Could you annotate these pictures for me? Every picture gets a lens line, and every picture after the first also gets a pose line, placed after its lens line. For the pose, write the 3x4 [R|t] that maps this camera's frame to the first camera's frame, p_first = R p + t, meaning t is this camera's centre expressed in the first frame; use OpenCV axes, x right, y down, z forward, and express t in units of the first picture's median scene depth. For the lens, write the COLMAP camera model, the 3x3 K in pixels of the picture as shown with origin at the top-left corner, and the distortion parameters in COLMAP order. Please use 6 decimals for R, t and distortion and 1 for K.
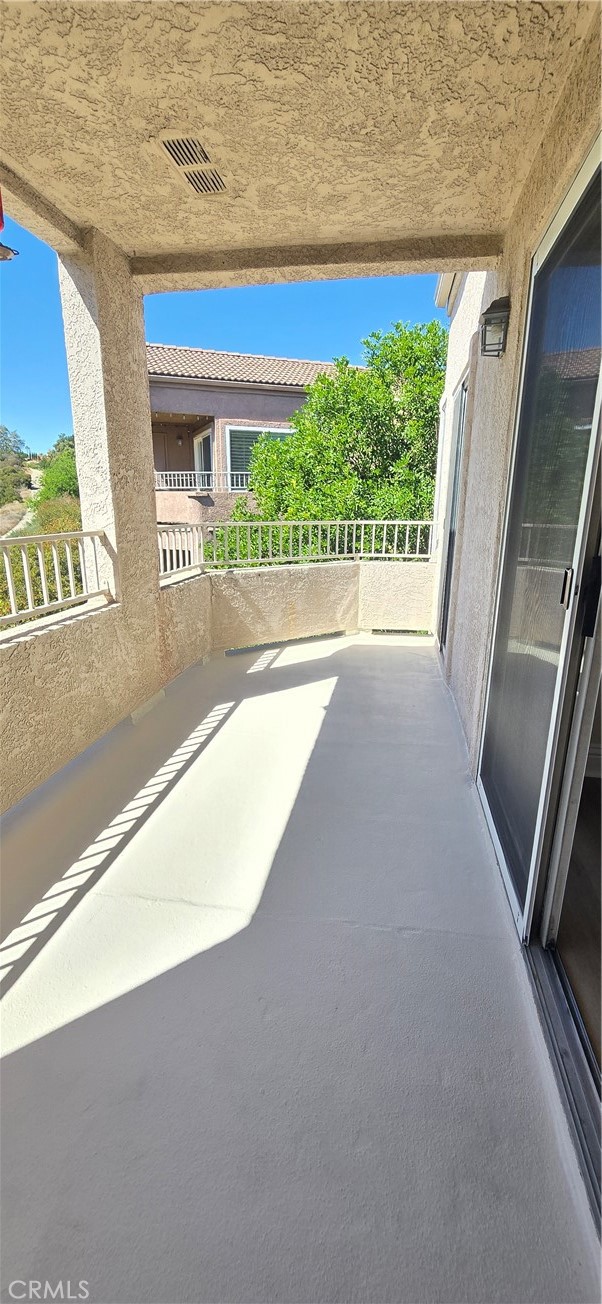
lens RADIAL K [[534.5, 0, 296.1], [0, 534.5, 653.9], [0, 0, 1]] dist [-0.001396, -0.000709]
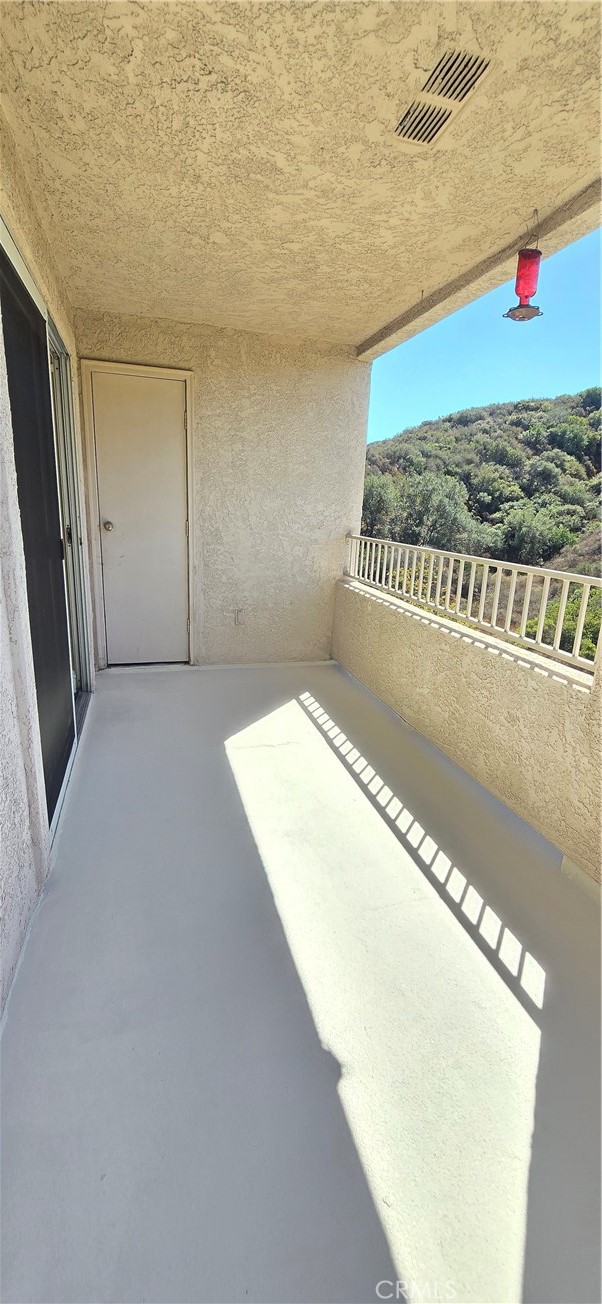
lens RADIAL K [[534.5, 0, 314.4], [0, 534.5, 645.5], [0, 0, 1]] dist [-0.001396, -0.000709]
pose [[-0.883967, 0.065767, -0.462902, 0.404502], [-0.185288, 0.859718, 0.475976, -0.599512], [0.429269, 0.506517, -0.747776, 2.009816]]
